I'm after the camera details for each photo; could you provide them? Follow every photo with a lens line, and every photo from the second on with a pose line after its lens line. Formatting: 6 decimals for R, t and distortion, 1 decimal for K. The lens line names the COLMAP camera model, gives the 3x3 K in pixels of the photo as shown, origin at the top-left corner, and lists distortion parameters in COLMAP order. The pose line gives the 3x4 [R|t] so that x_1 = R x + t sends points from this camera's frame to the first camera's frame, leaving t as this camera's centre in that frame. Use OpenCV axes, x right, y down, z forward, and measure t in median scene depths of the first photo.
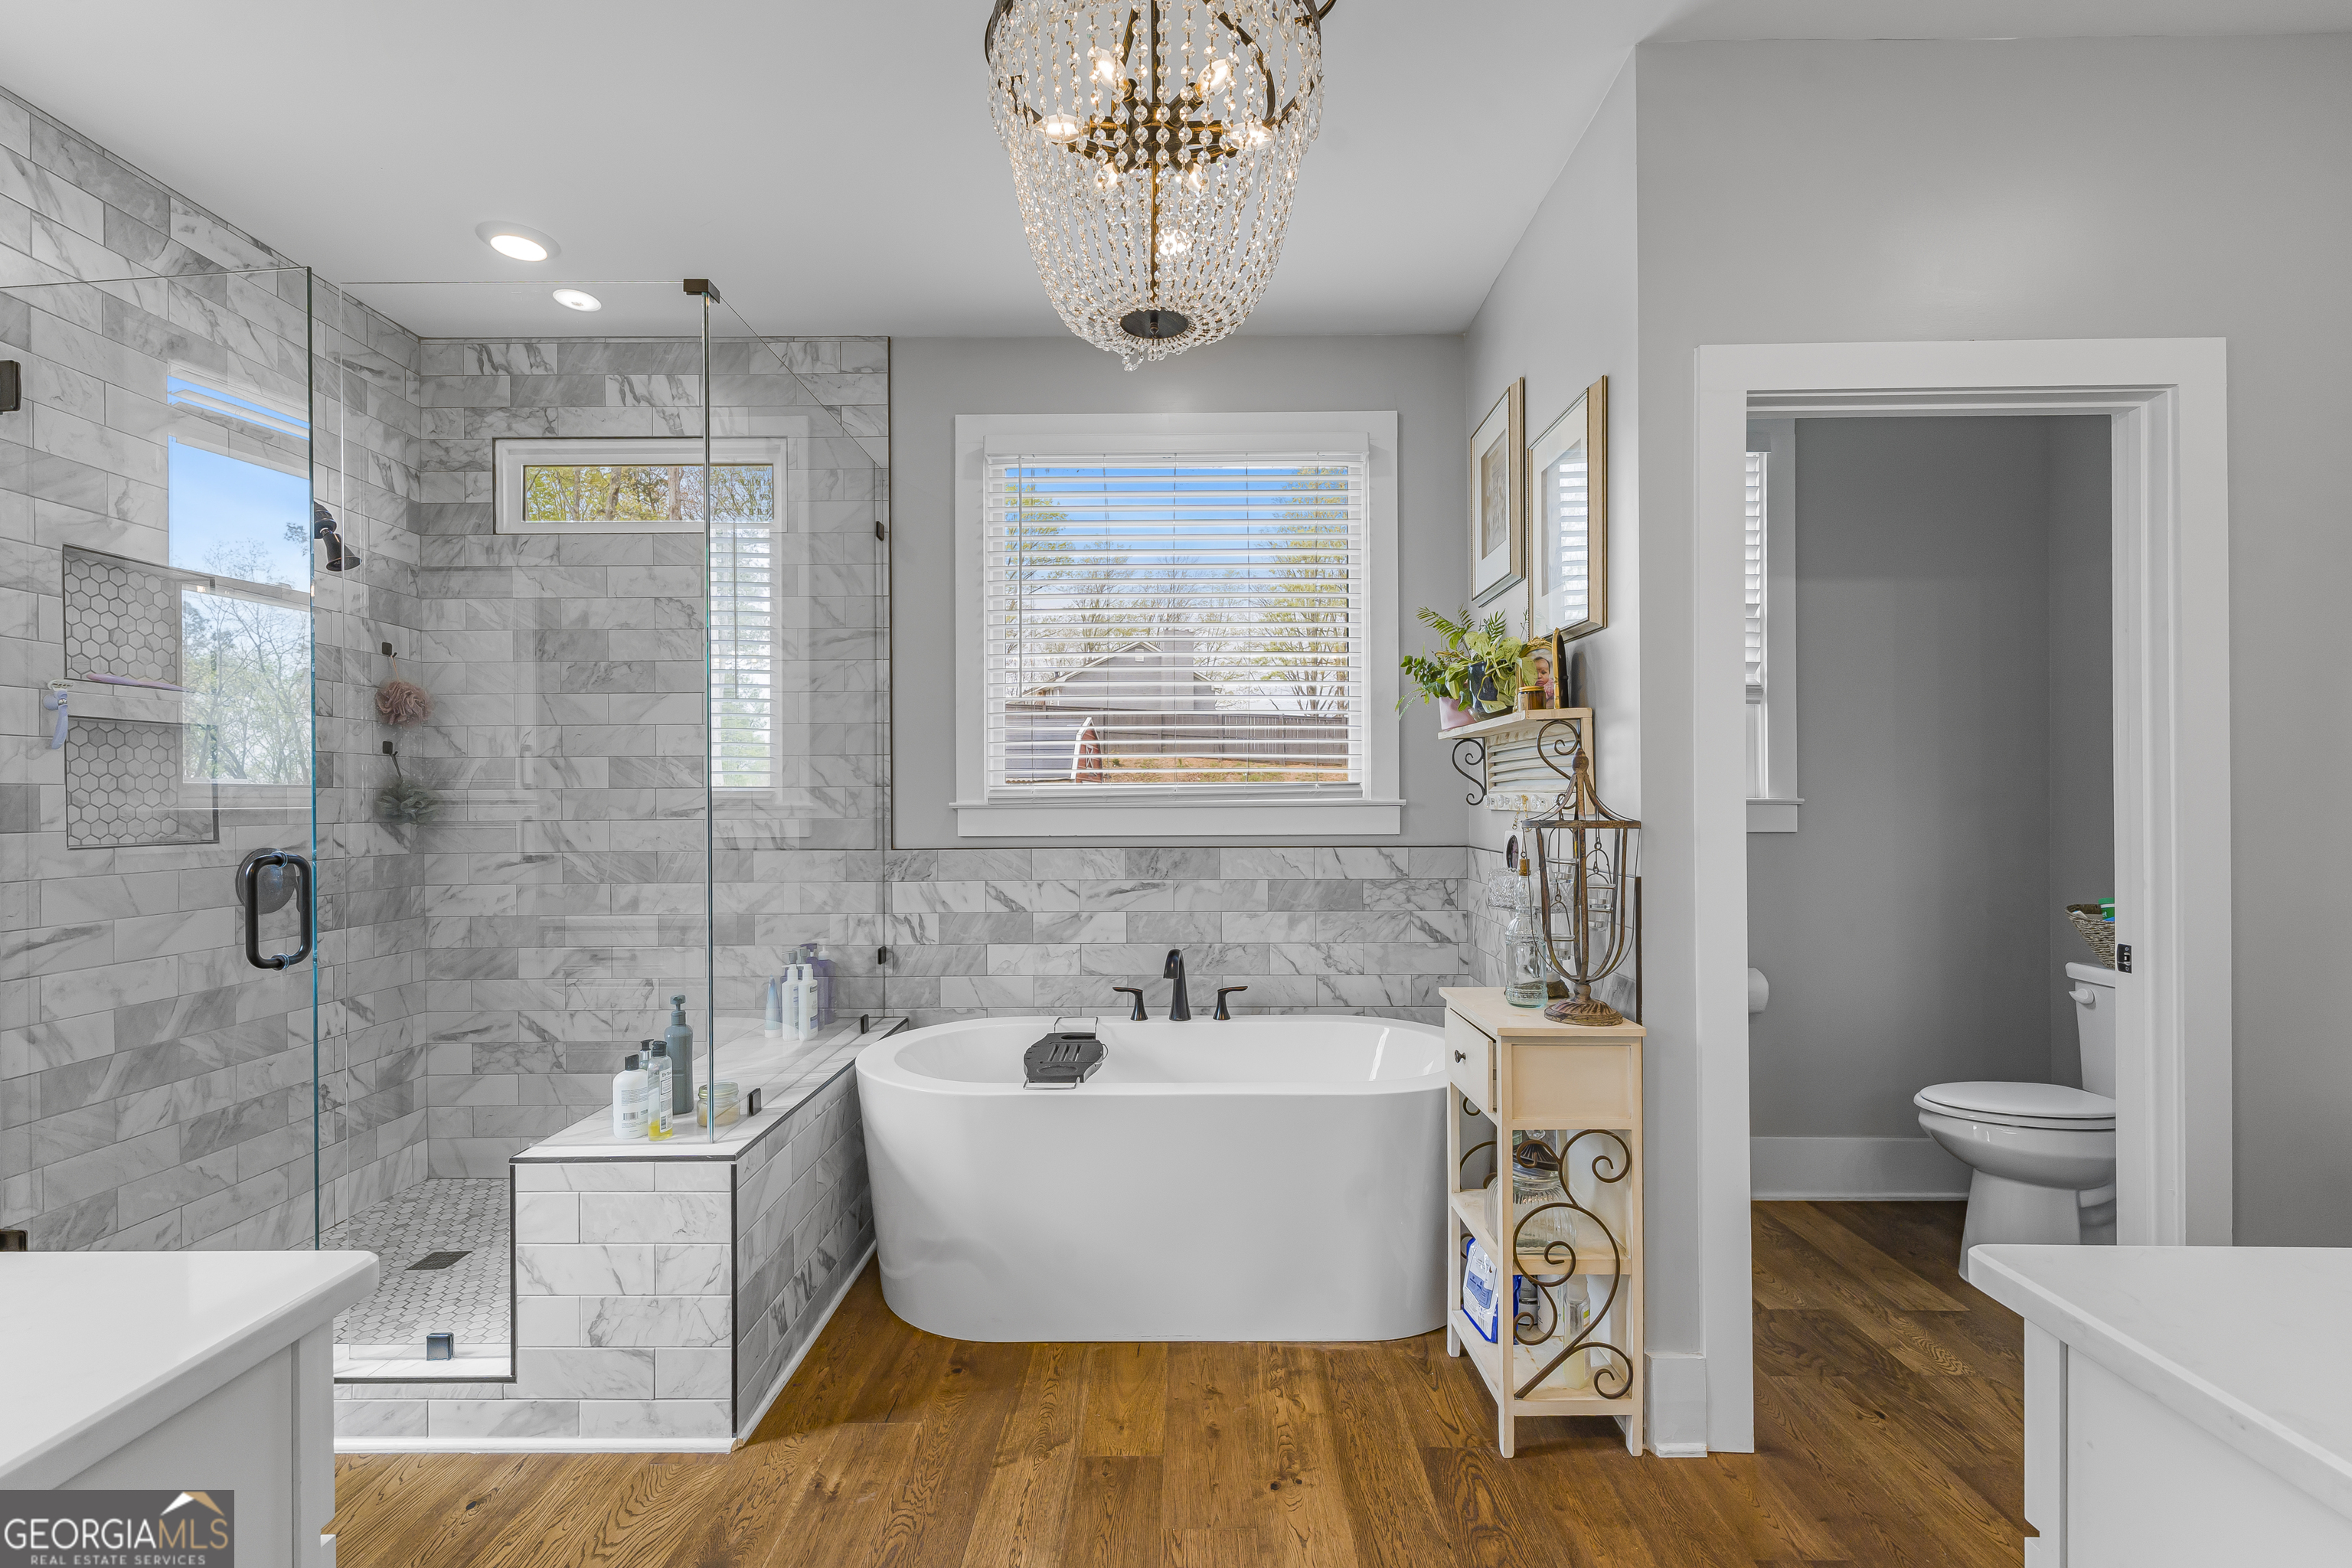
lens RADIAL K [[1051.3, 0, 1178.5], [0, 1051.3, 794.0], [0, 0, 1]] dist [0.001867, -0.000096]
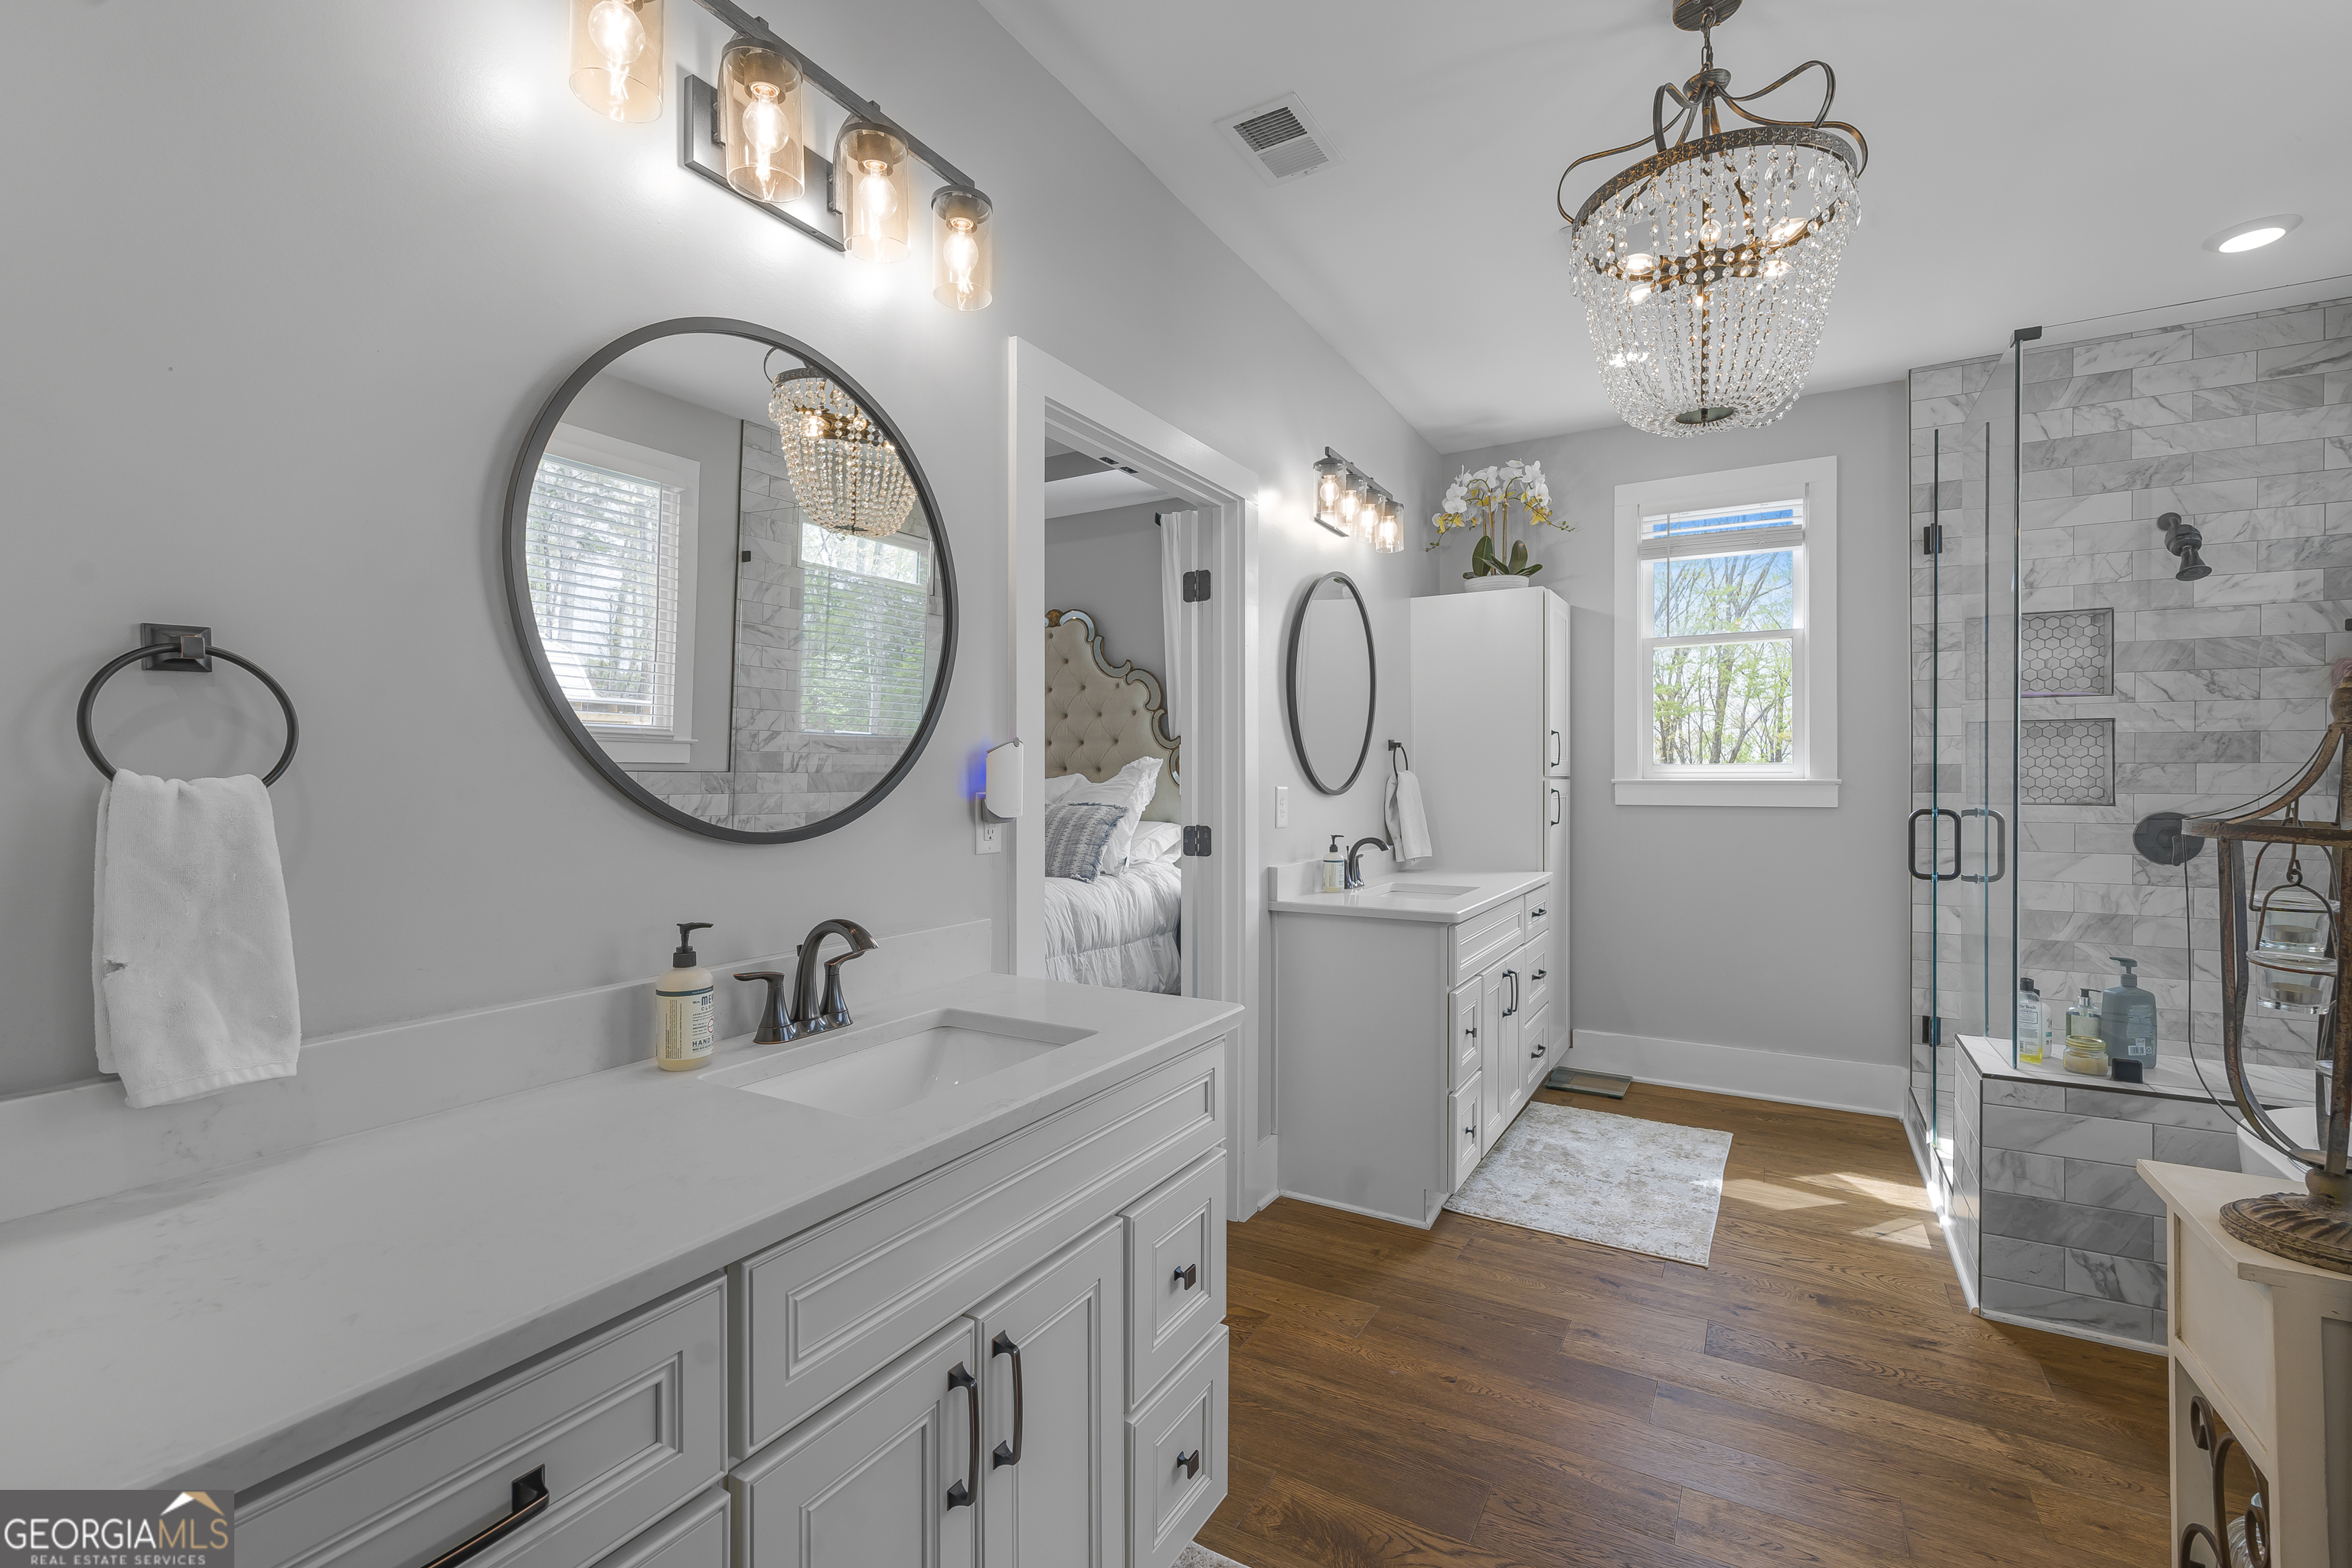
lens RADIAL K [[1032.6, 0, 1178.1], [0, 1032.6, 779.0], [0, 0, 1]] dist [0.002987, 0.000061]
pose [[-0.494695, 0.009277, -0.869017, 0.836385], [0.003751, 0.999956, 0.008540, -0.003106], [0.869059, 0.000965, -0.494708, 0.627537]]
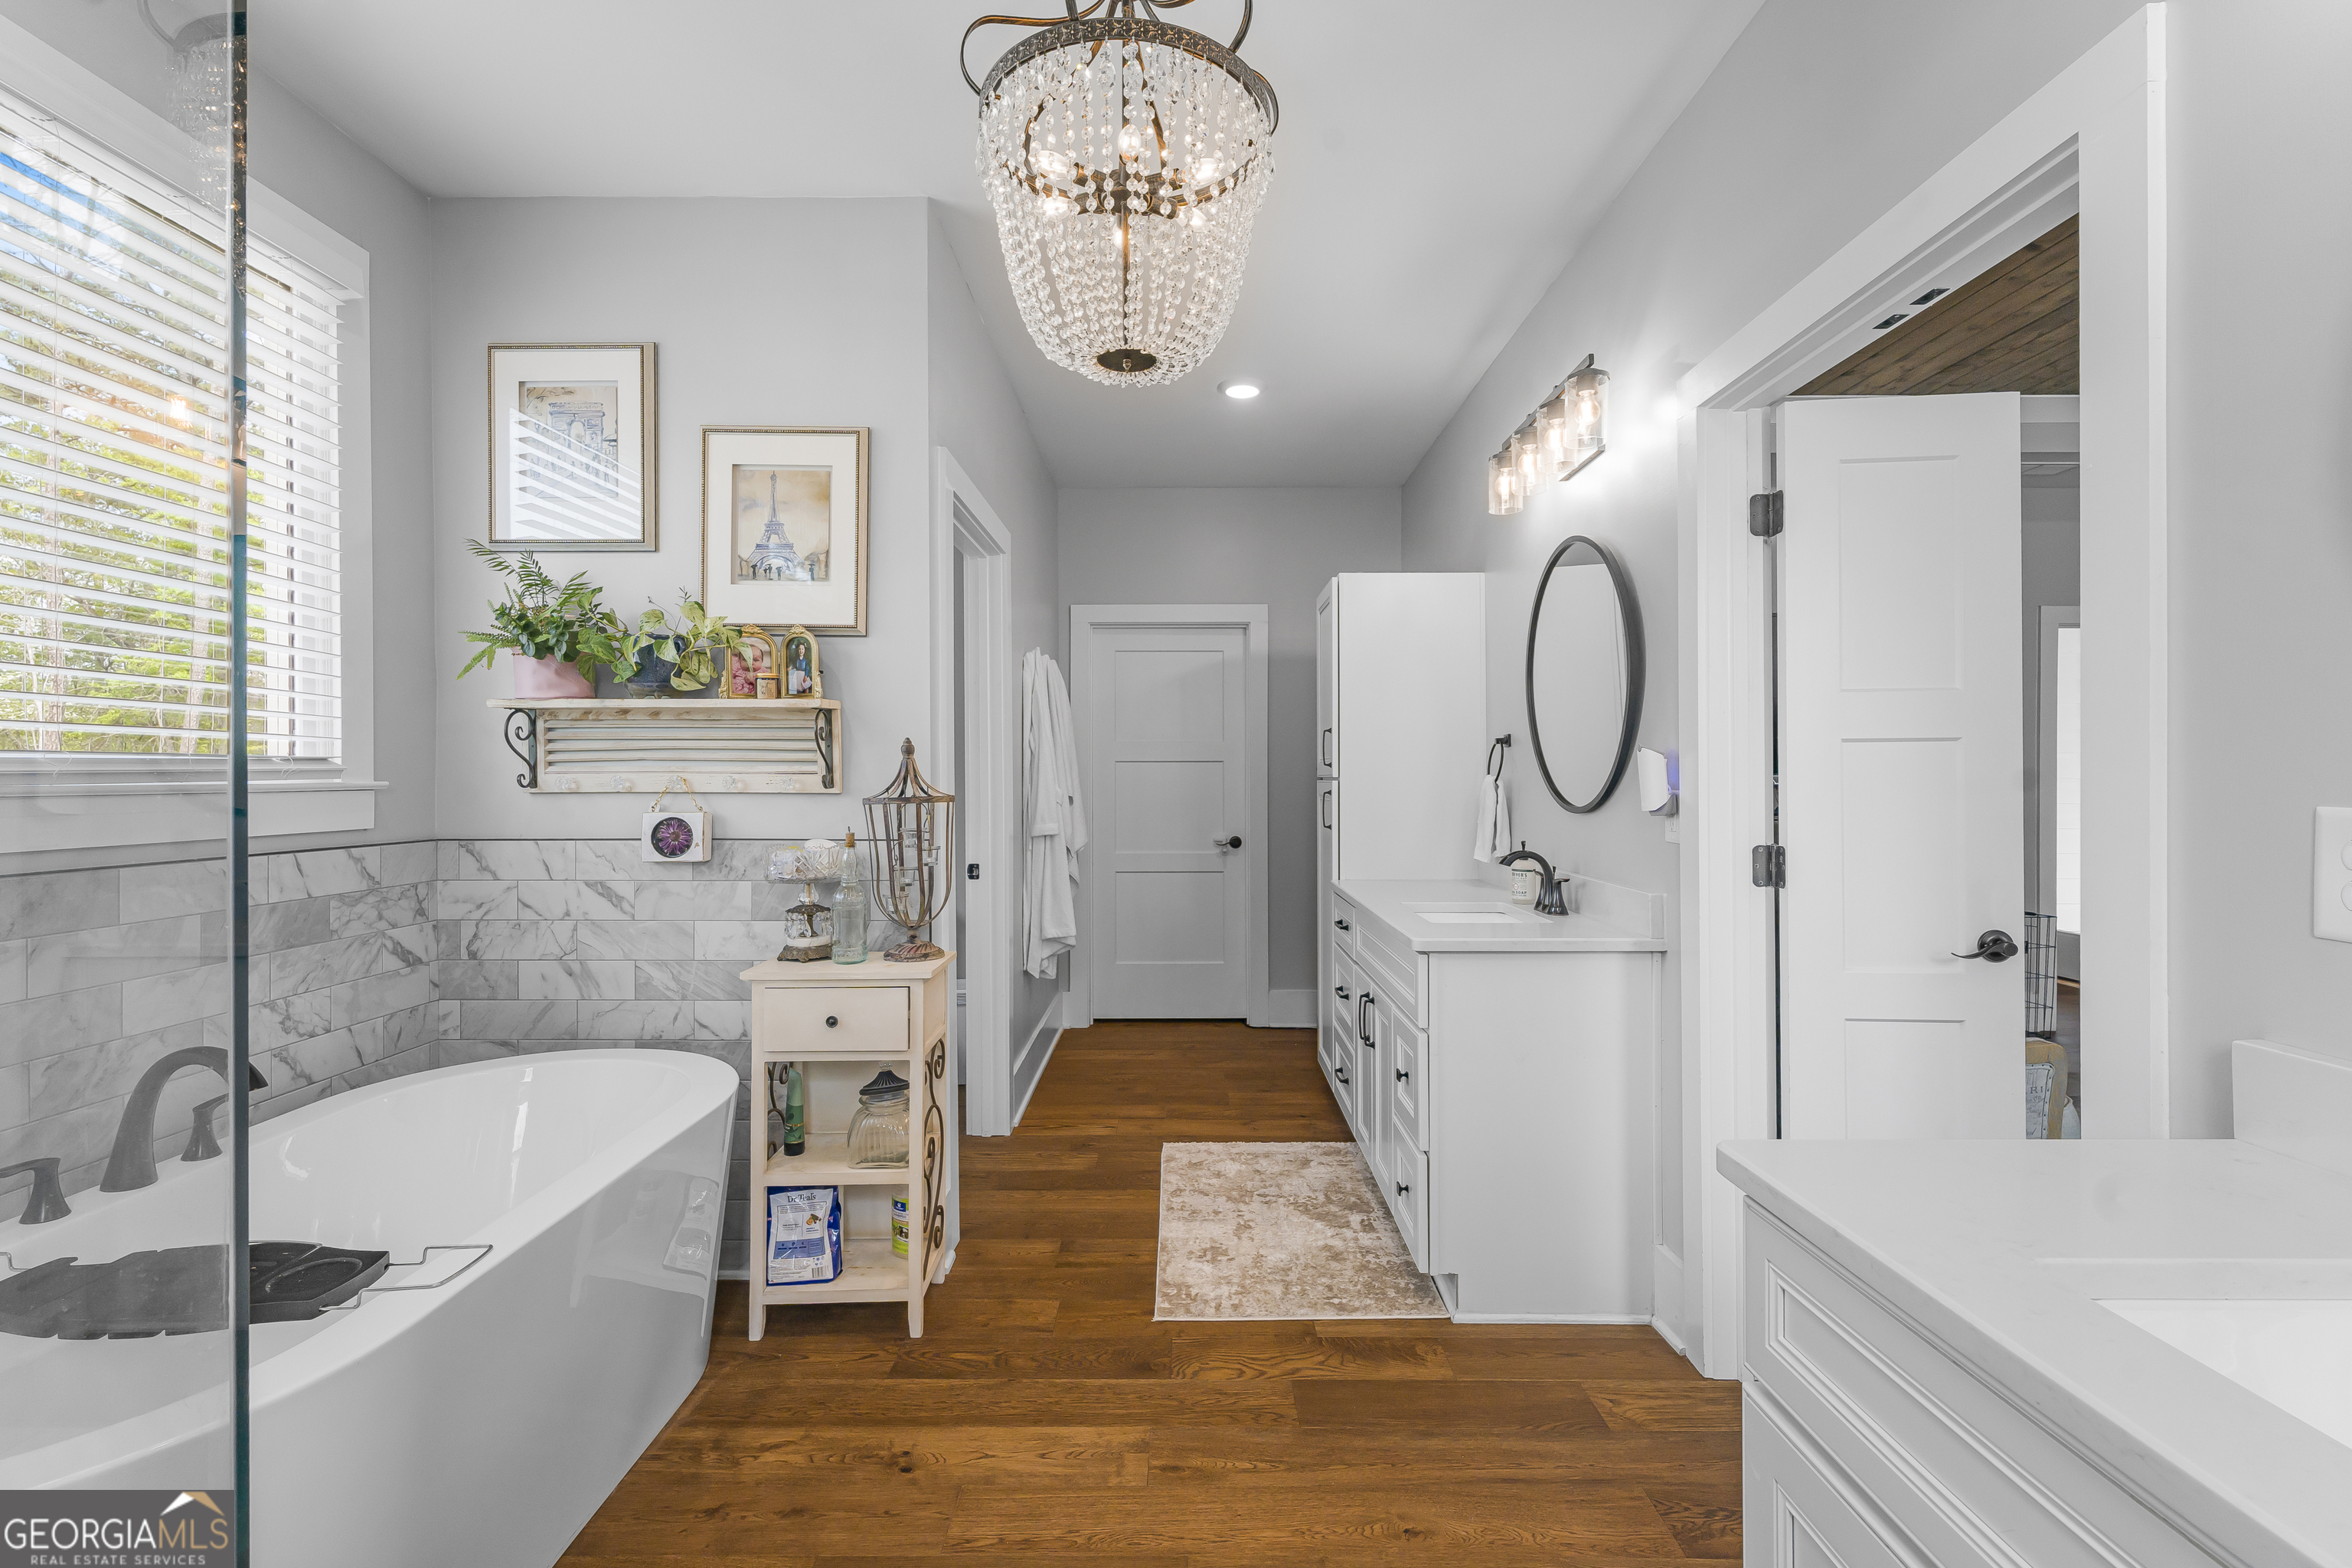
lens RADIAL K [[1032.6, 0, 1178.1], [0, 1032.6, 779.0], [0, 0, 1]] dist [0.002987, 0.000061]
pose [[-0.007198, 0.000763, 0.999974, -0.662263], [0.001016, 0.999999, -0.000755, 0.005573], [-0.999974, 0.001011, -0.007199, 0.560490]]
